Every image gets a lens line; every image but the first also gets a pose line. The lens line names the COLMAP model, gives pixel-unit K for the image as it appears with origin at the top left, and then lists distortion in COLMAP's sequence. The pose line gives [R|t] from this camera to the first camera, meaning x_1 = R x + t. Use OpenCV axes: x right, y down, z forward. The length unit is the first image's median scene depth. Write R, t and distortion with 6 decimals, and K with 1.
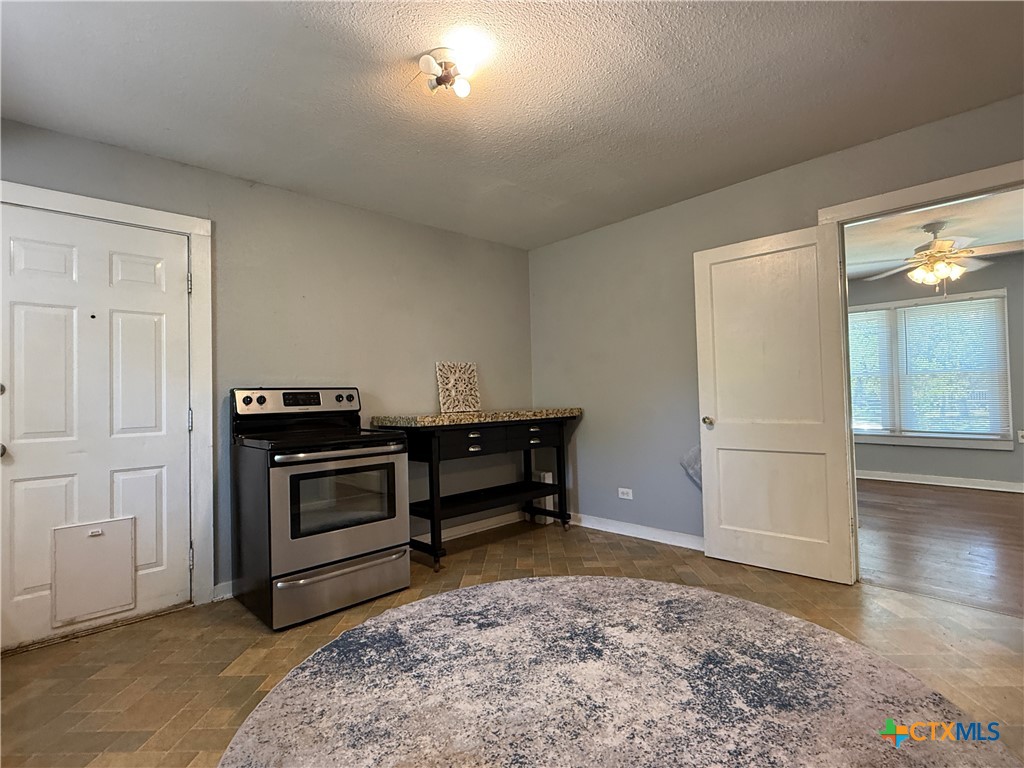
lens RADIAL K [[498.7, 0, 508.7], [0, 498.7, 382.1], [0, 0, 1]] dist [-0.001158, -0.000894]
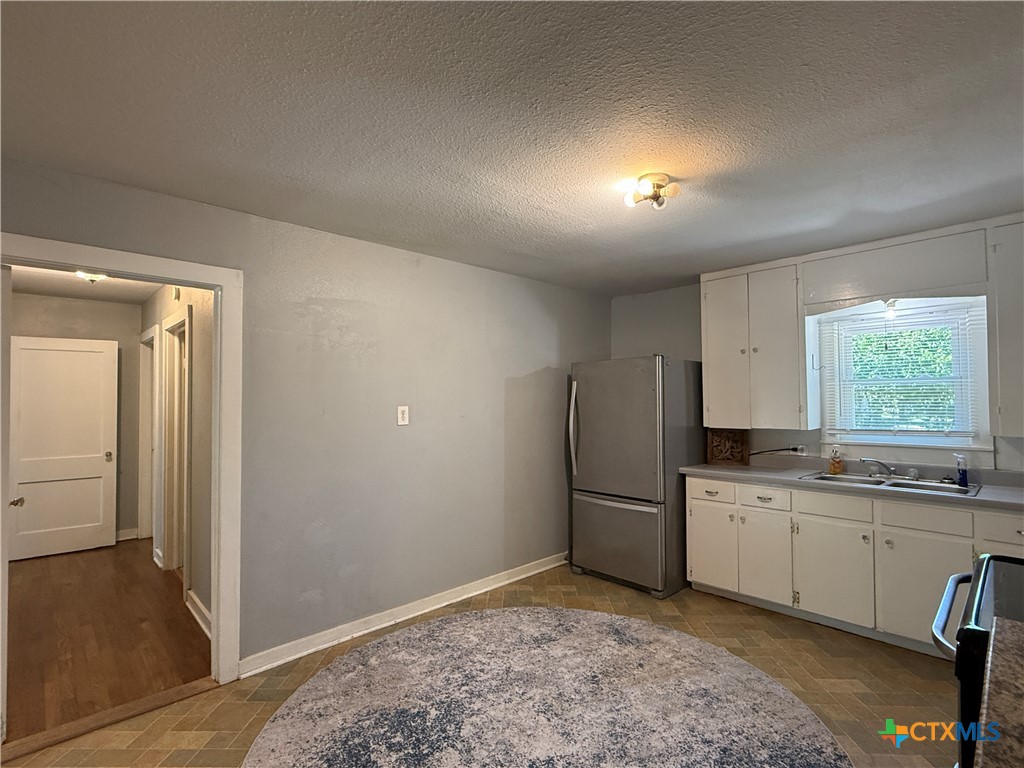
lens RADIAL K [[498.7, 0, 510.0], [0, 498.7, 385.0], [0, 0, 1]] dist [-0.001158, -0.000894]
pose [[-0.999410, 0.033174, -0.008863, 0.185200], [0.033562, 0.998282, -0.048023, -0.105661], [0.007255, -0.048292, -0.998807, 1.747954]]
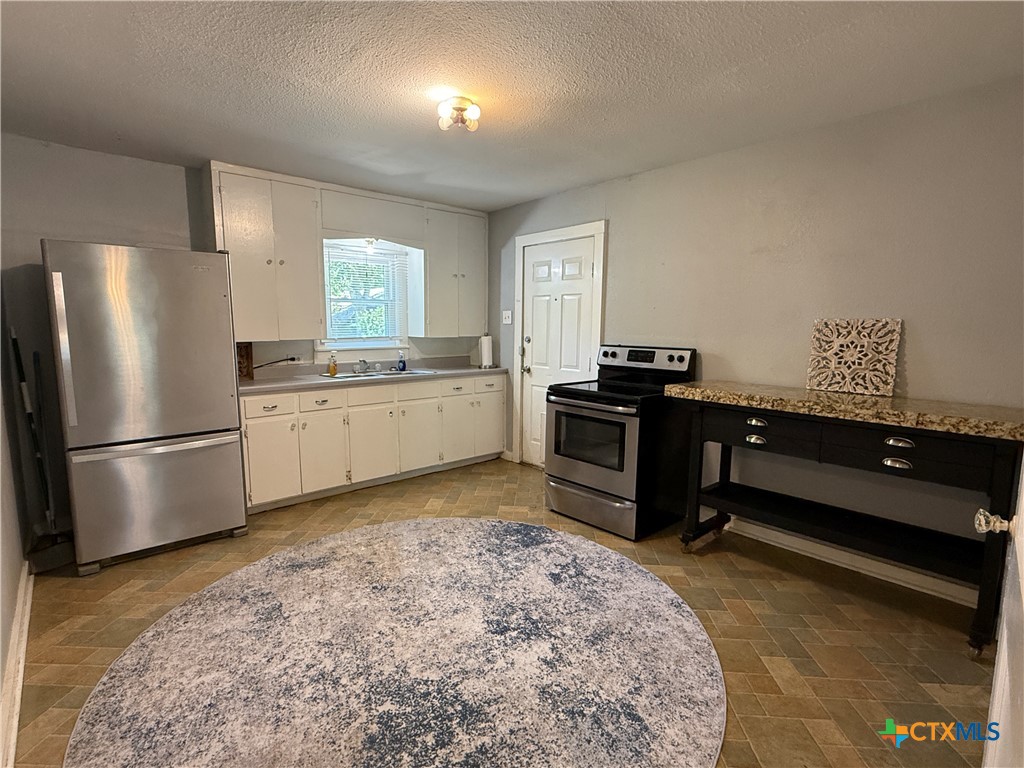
lens RADIAL K [[498.7, 0, 514.2], [0, 498.7, 385.2], [0, 0, 1]] dist [-0.001158, -0.000894]
pose [[-0.020482, 0.145802, -0.989102, 1.007916], [0.015388, 0.989238, 0.145503, -0.097714], [0.999672, -0.012240, -0.022505, 0.955433]]
